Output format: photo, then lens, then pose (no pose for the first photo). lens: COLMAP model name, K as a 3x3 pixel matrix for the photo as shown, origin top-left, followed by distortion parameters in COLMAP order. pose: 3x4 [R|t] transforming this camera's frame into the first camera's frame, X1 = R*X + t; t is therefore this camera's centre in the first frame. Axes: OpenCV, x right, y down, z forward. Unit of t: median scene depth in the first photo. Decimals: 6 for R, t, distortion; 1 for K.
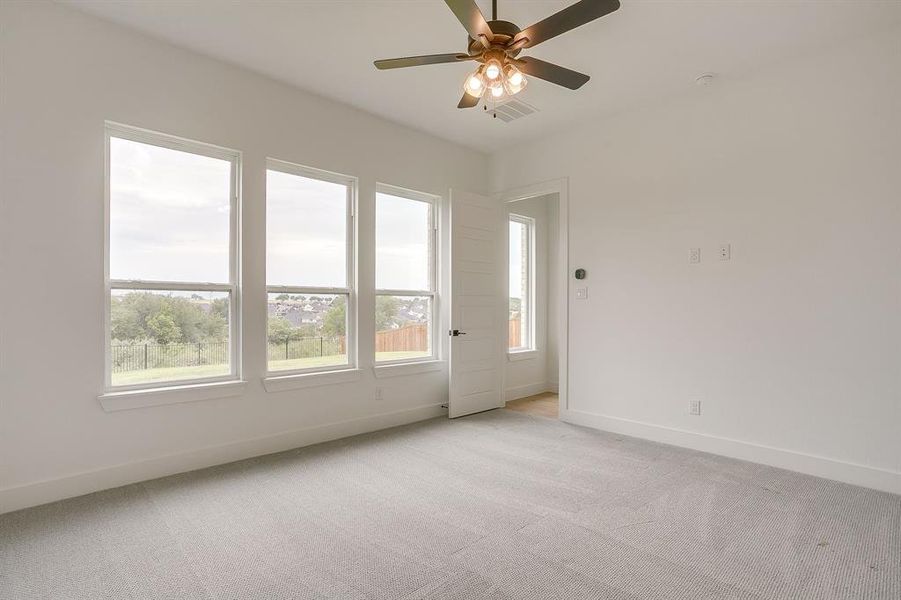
lens RADIAL K [[453.3, 0, 449.0], [0, 453.3, 302.8], [0, 0, 1]] dist [-0.029806, 0.002142]
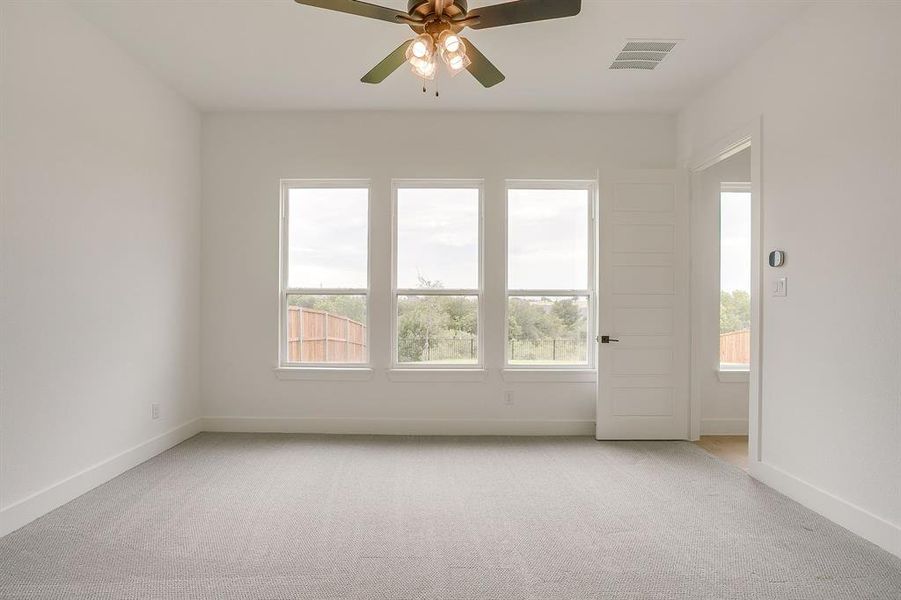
lens RADIAL K [[453.3, 0, 450.8], [0, 453.3, 302.1], [0, 0, 1]] dist [-0.029806, 0.002142]
pose [[0.719958, -0.005727, -0.693994, 0.390591], [0.001791, 0.999978, -0.006395, 0.002091], [0.694015, 0.003361, 0.719952, 0.201225]]
